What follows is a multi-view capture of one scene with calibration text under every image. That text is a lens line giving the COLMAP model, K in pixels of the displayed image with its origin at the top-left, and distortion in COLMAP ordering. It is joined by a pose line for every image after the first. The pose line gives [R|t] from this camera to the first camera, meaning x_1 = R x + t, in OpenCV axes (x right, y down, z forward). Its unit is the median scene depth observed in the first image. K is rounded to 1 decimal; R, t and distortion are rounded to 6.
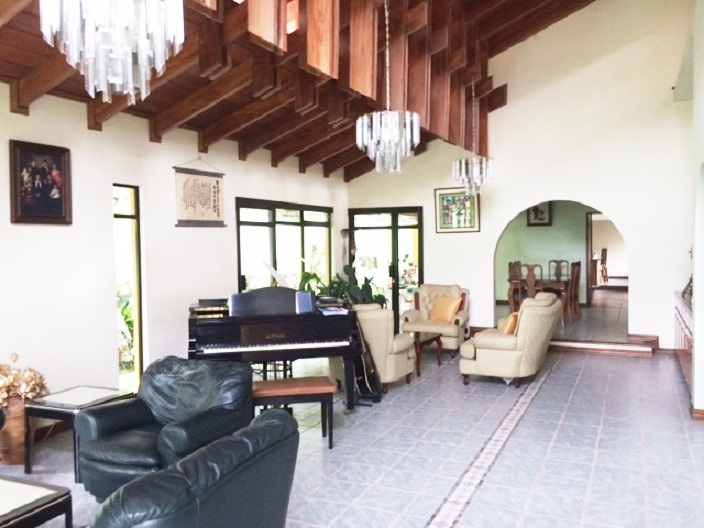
lens RADIAL K [[601.9, 0, 352.0], [0, 601.9, 264.0], [0, 0, 1]] dist [0.014553, 0.005998]
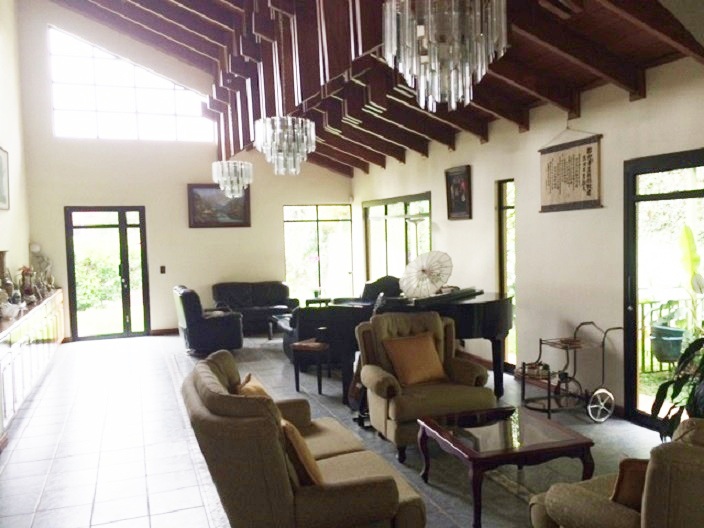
lens RADIAL K [[606.4, 0, 352.0], [0, 606.4, 264.0], [0, 0, 1]] dist [0.060289, 0.001103]
pose [[-0.706744, 0.067577, -0.704235, 0.552007], [0.012437, 0.996461, 0.083136, -0.060517], [0.707360, 0.049997, -0.705083, 1.356475]]
